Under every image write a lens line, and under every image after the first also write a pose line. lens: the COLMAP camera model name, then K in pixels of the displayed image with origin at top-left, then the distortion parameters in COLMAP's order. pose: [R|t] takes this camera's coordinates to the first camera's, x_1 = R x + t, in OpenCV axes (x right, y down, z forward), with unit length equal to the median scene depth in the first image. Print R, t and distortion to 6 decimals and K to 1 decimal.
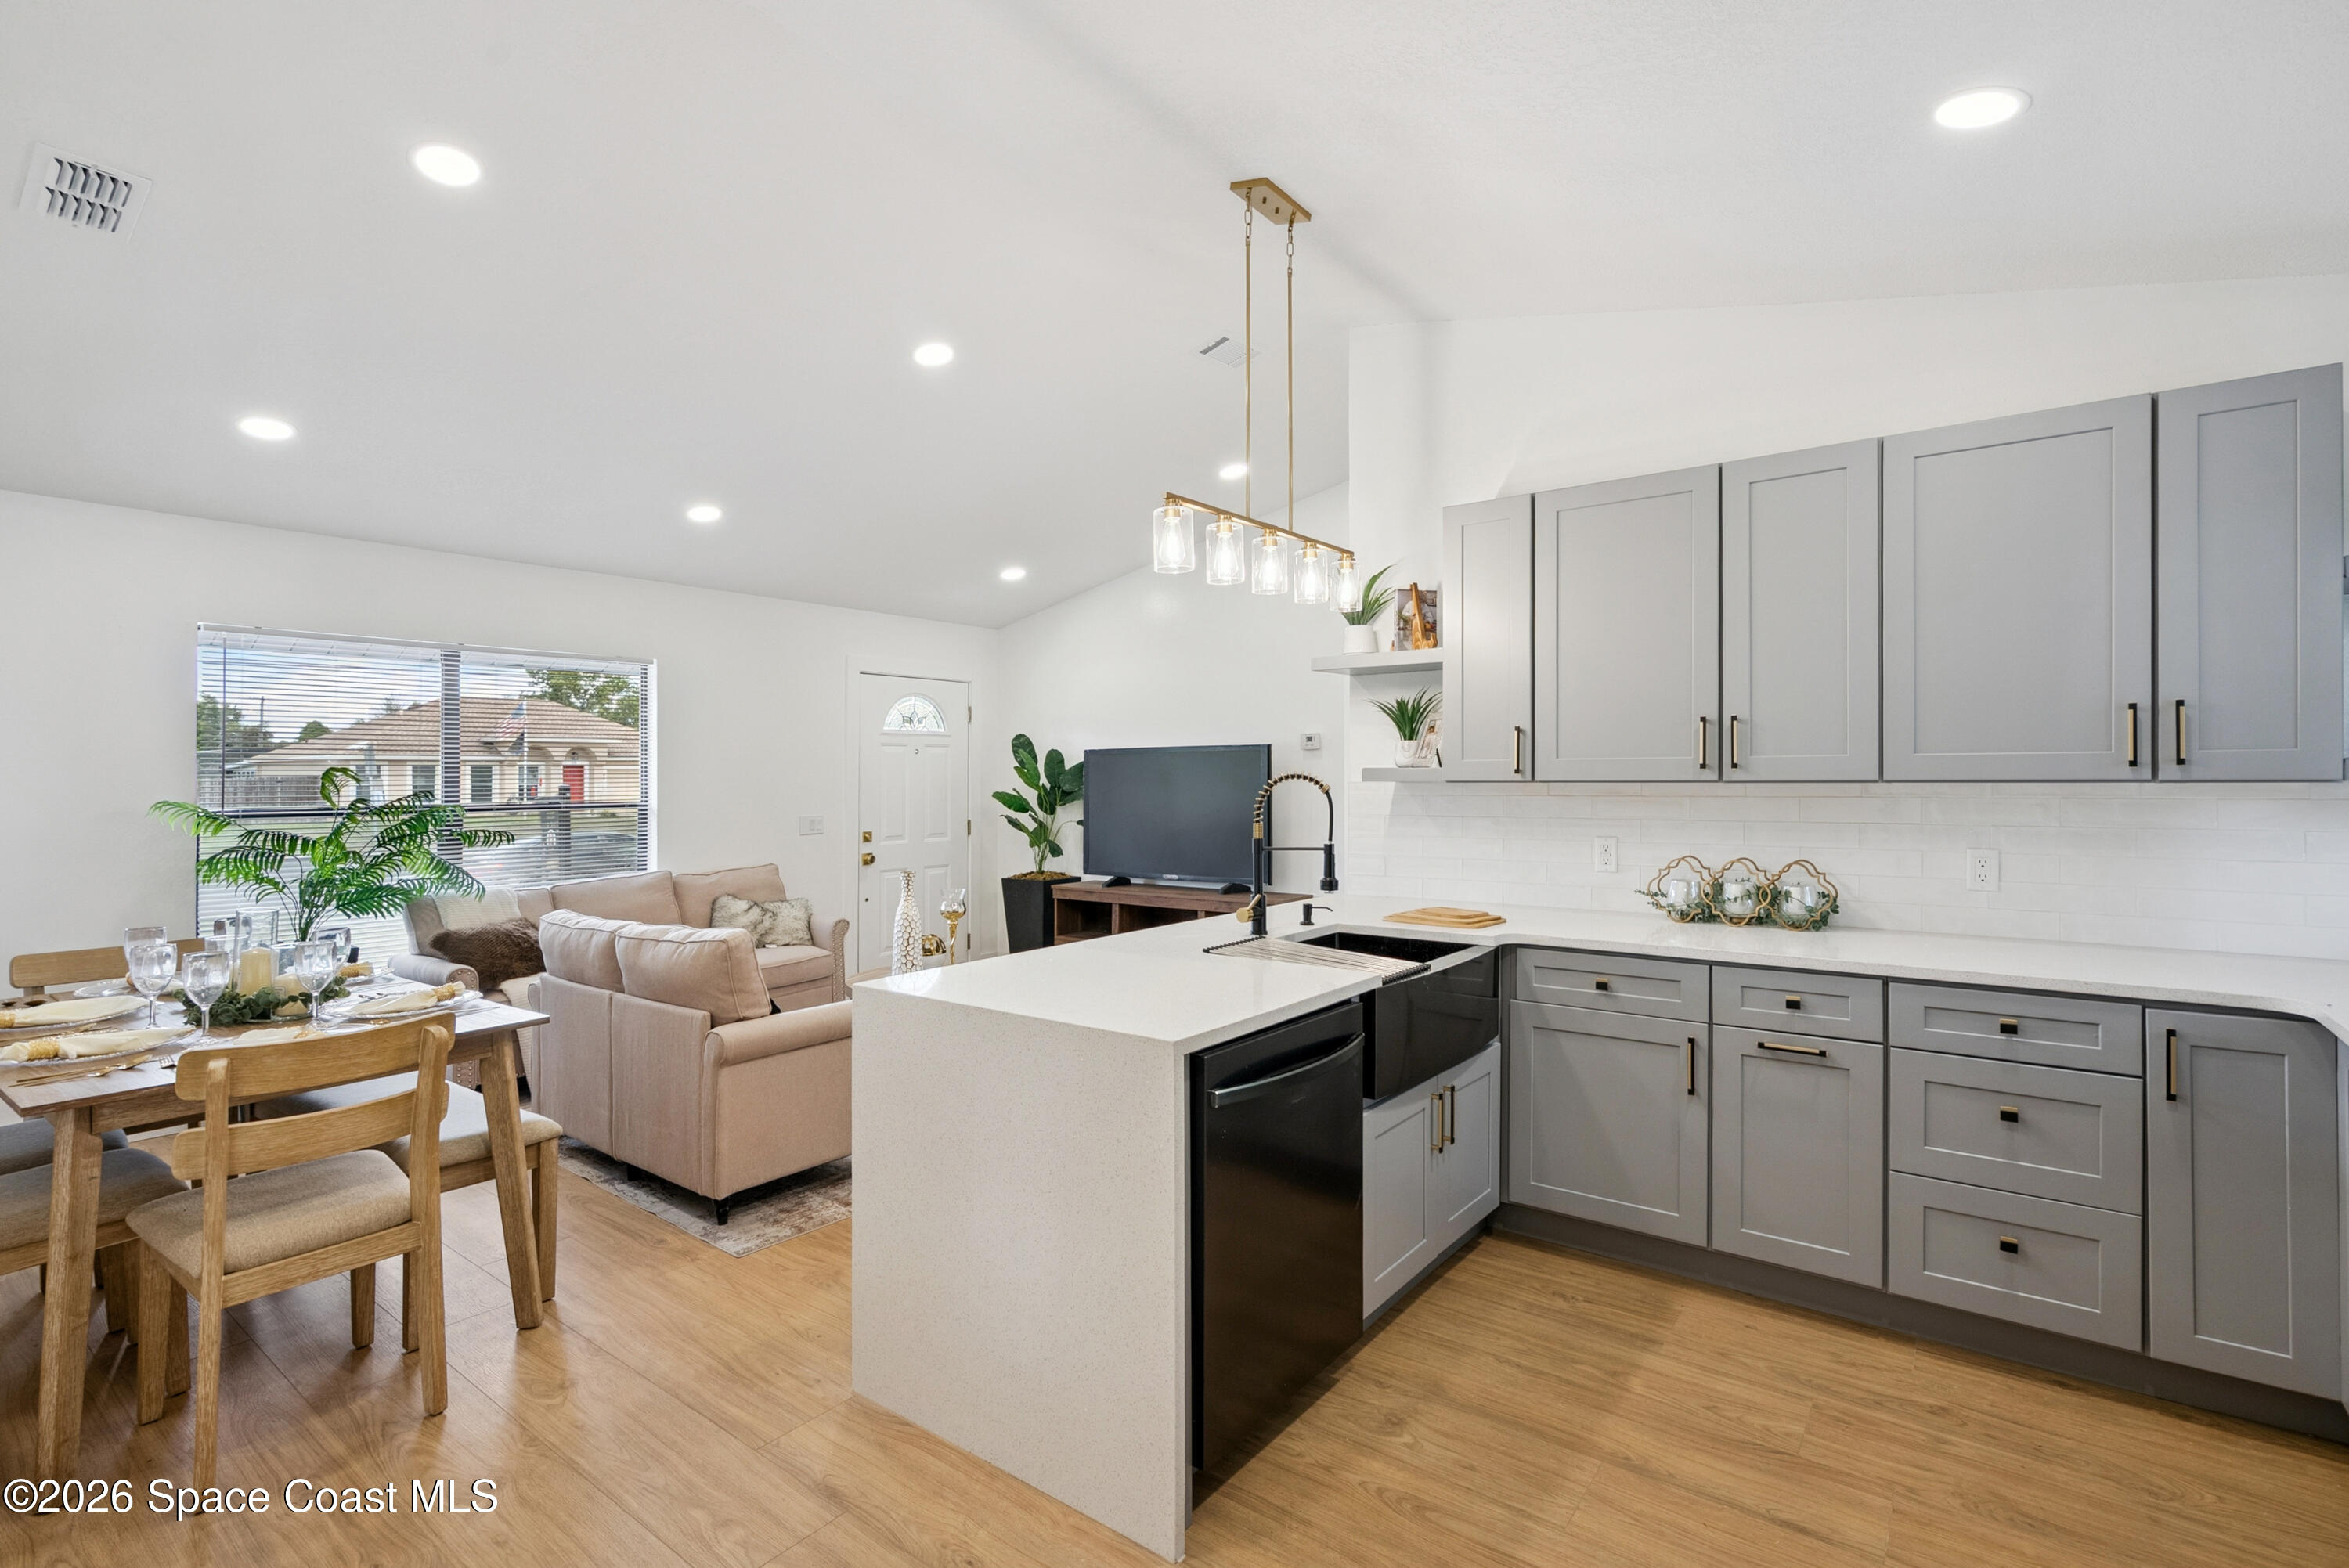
lens RADIAL K [[1078.4, 0, 1178.9], [0, 1078.4, 766.6], [0, 0, 1]] dist [0.000689, -0.000080]
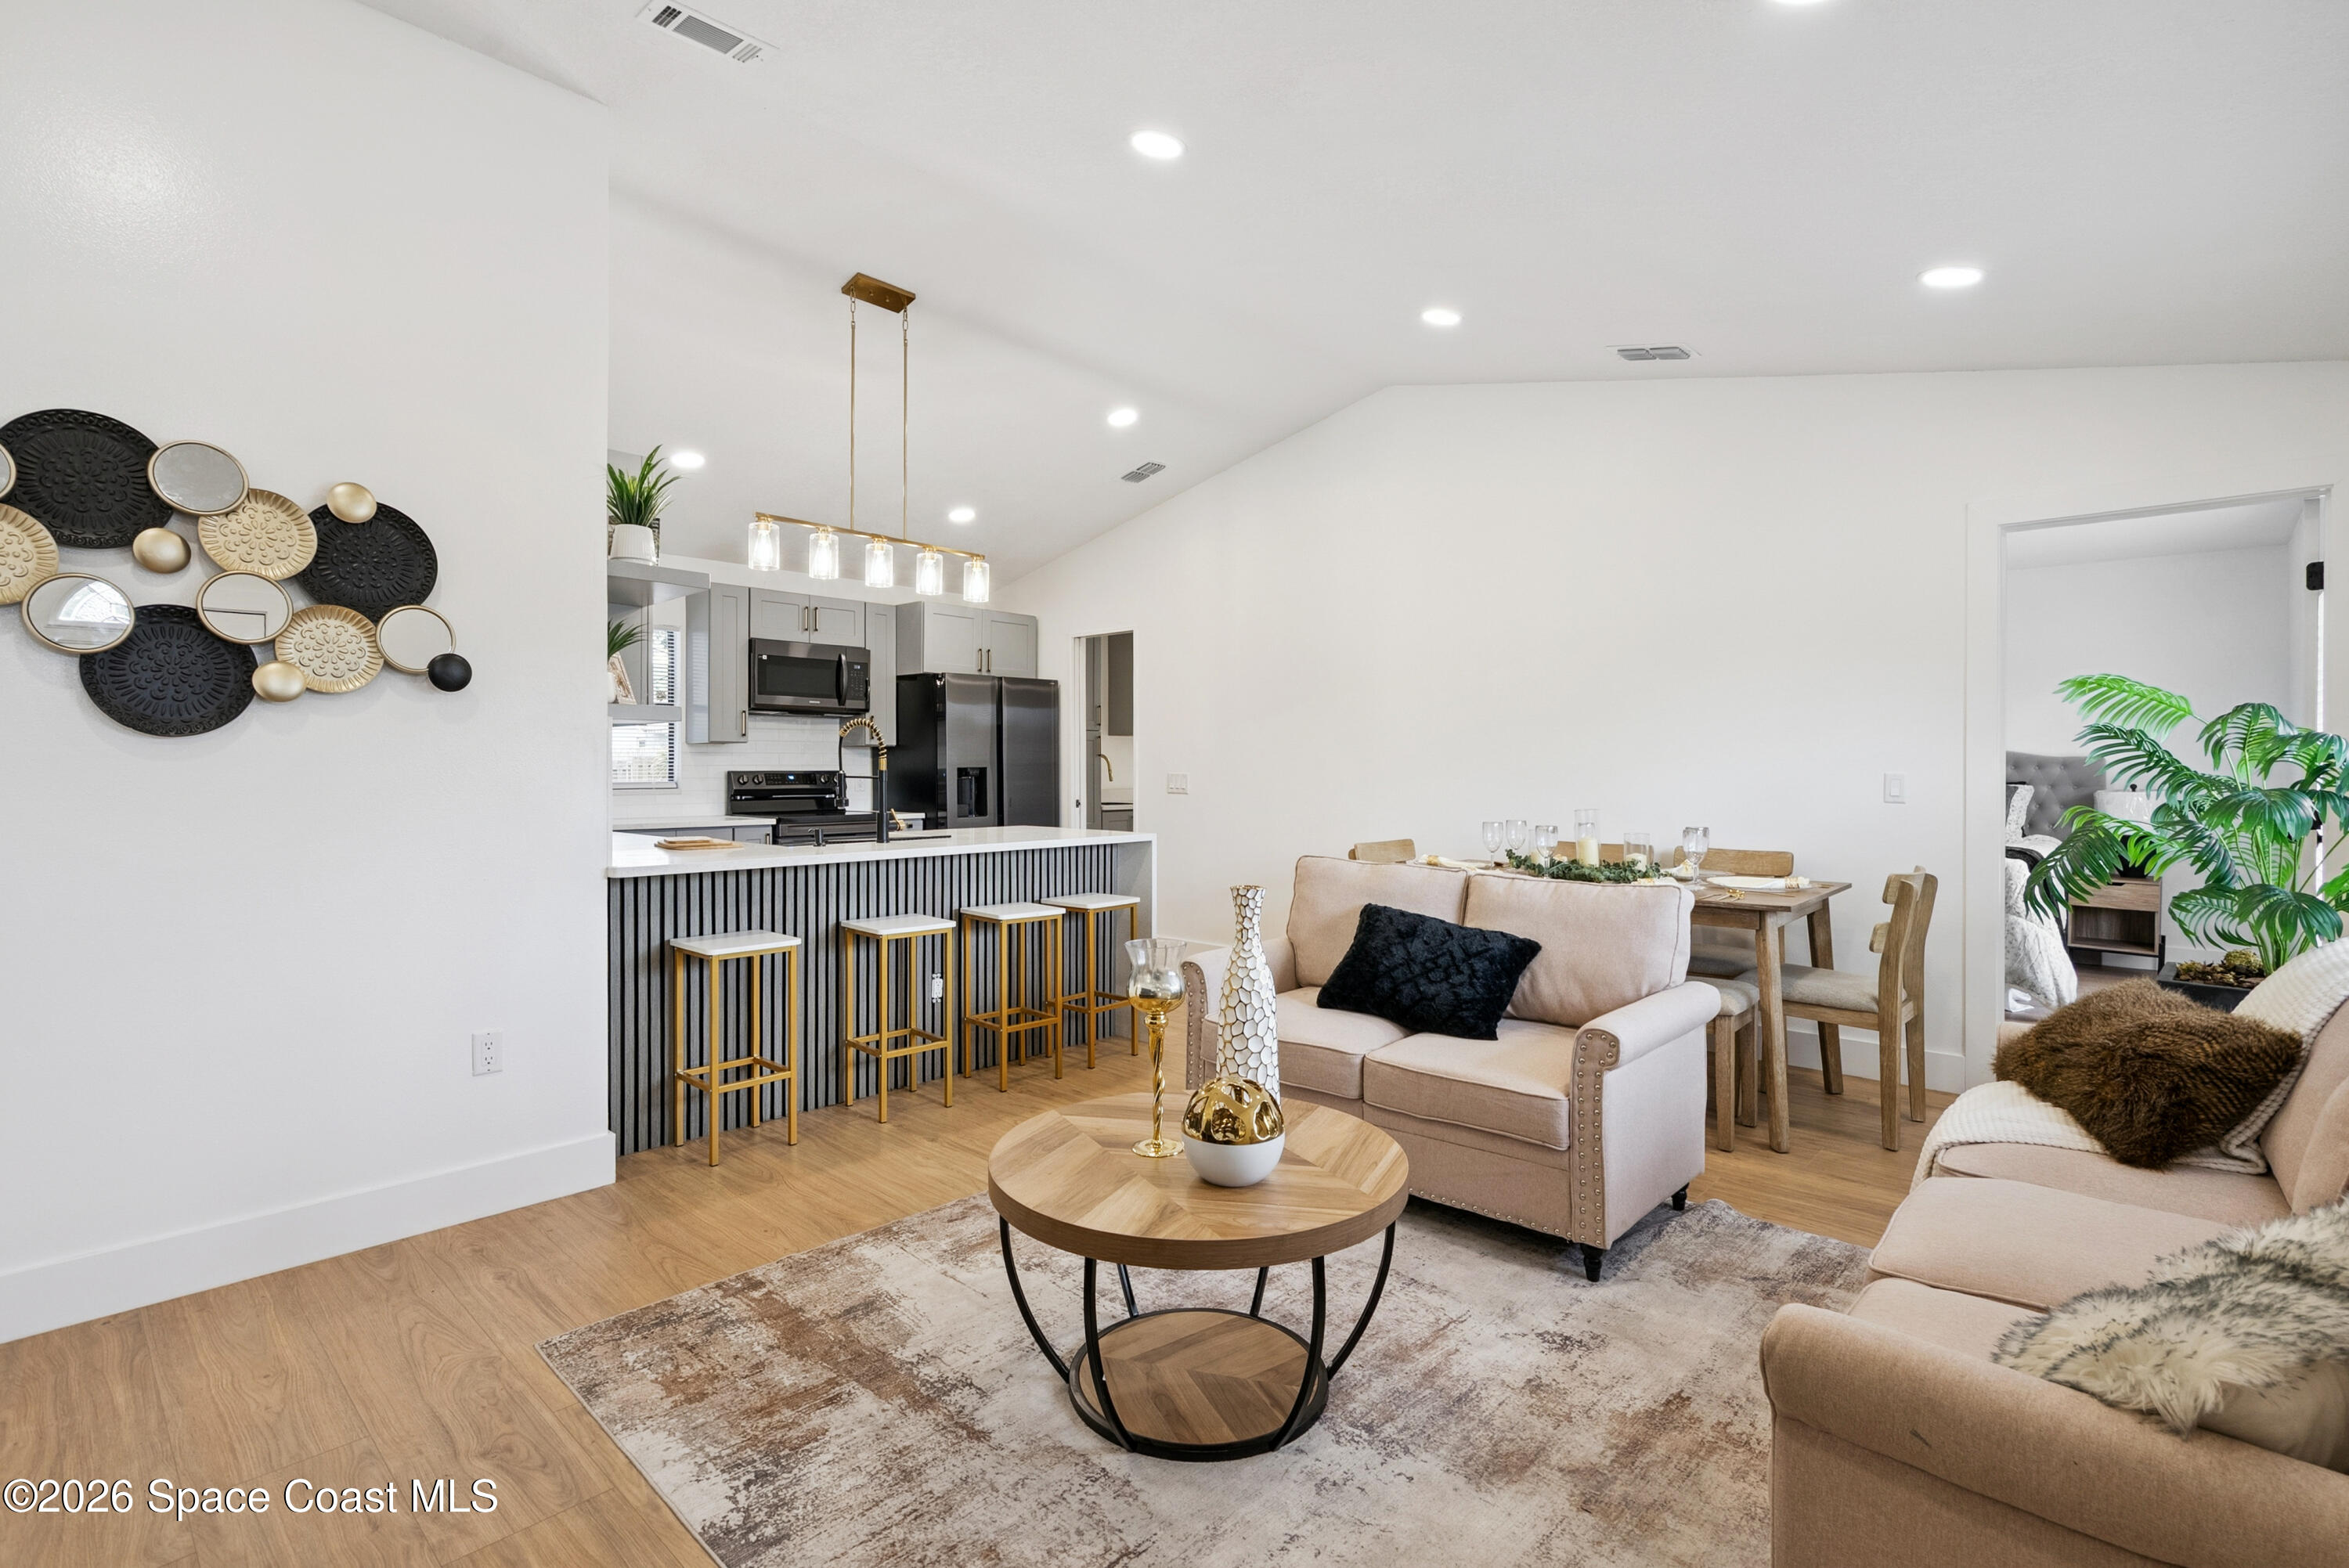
lens RADIAL K [[1087.2, 0, 1178.9], [0, 1087.2, 776.8], [0, 0, 1]] dist [-0.002065, -0.000697]
pose [[-0.994421, 0.002785, 0.105450, -0.225994], [0.002776, 0.999996, -0.000236, 0.041085], [-0.105451, 0.000058, -0.994425, 1.227850]]
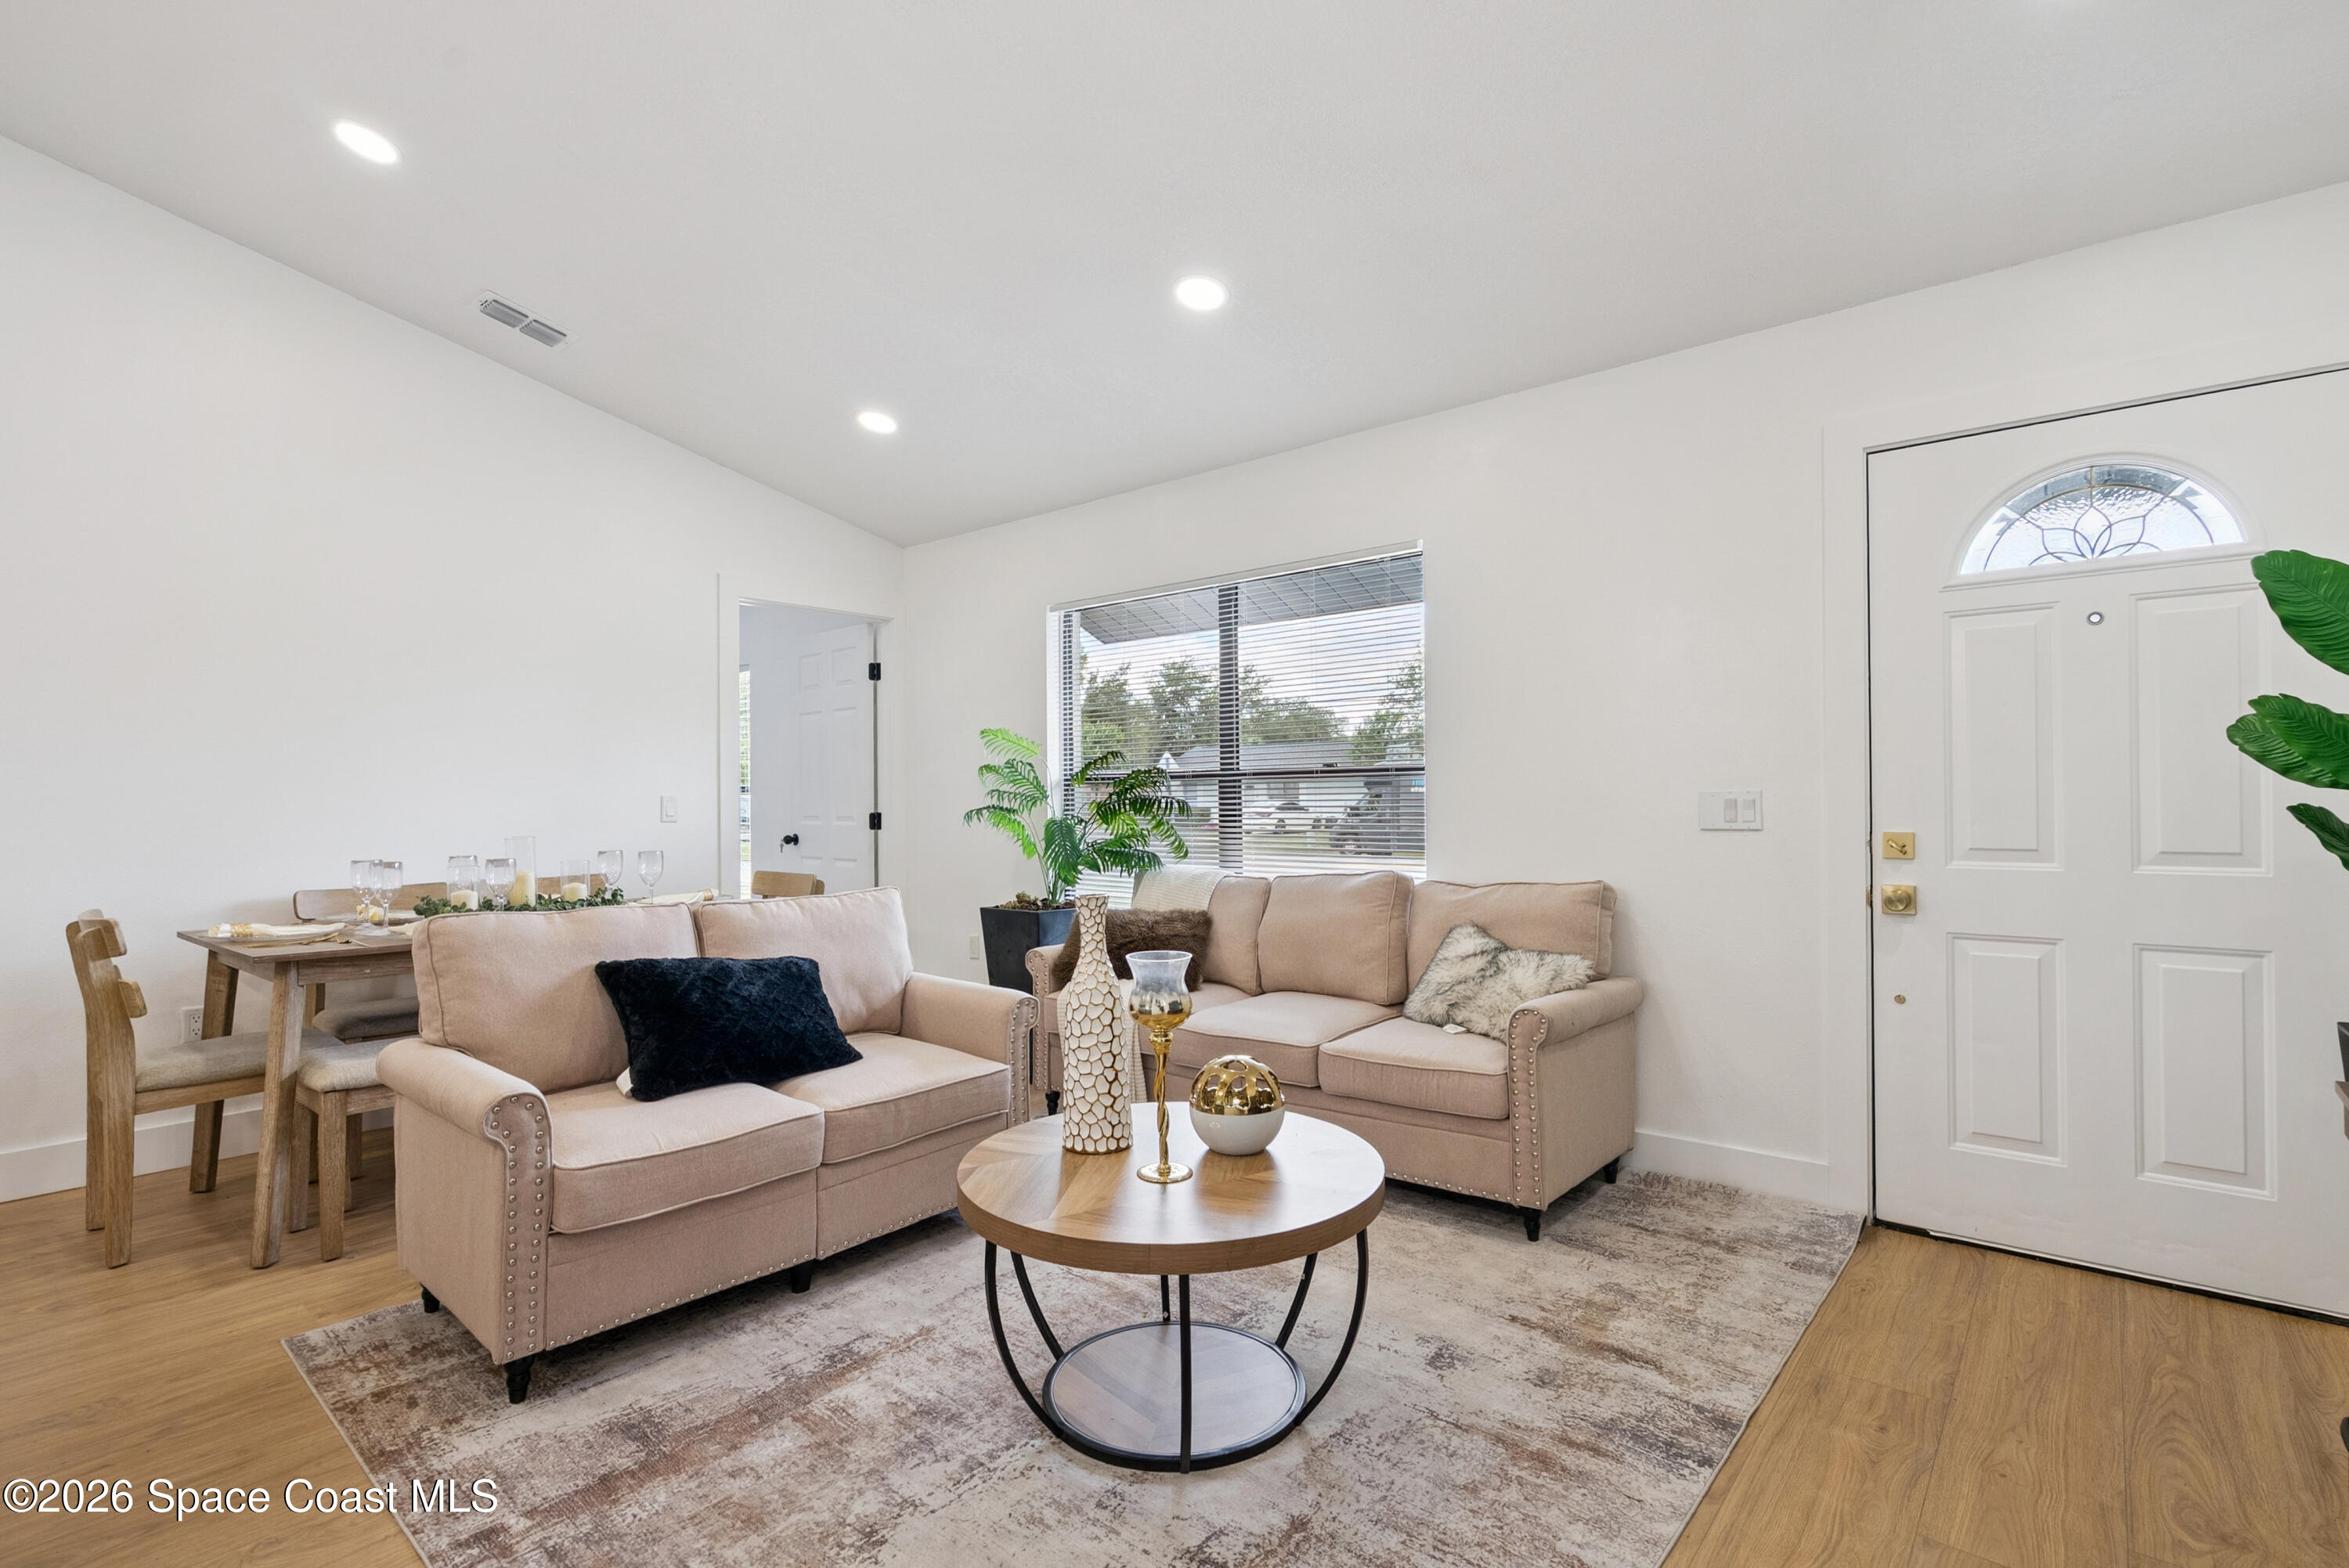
lens RADIAL K [[1107.6, 0, 1175.8], [0, 1107.6, 794.9], [0, 0, 1]] dist [-0.000849, -0.000144]
pose [[-0.059733, 0.005386, -0.998200, 0.174549], [0.021589, 0.999759, 0.004103, 0.044838], [0.997981, -0.021305, -0.059835, 0.887247]]
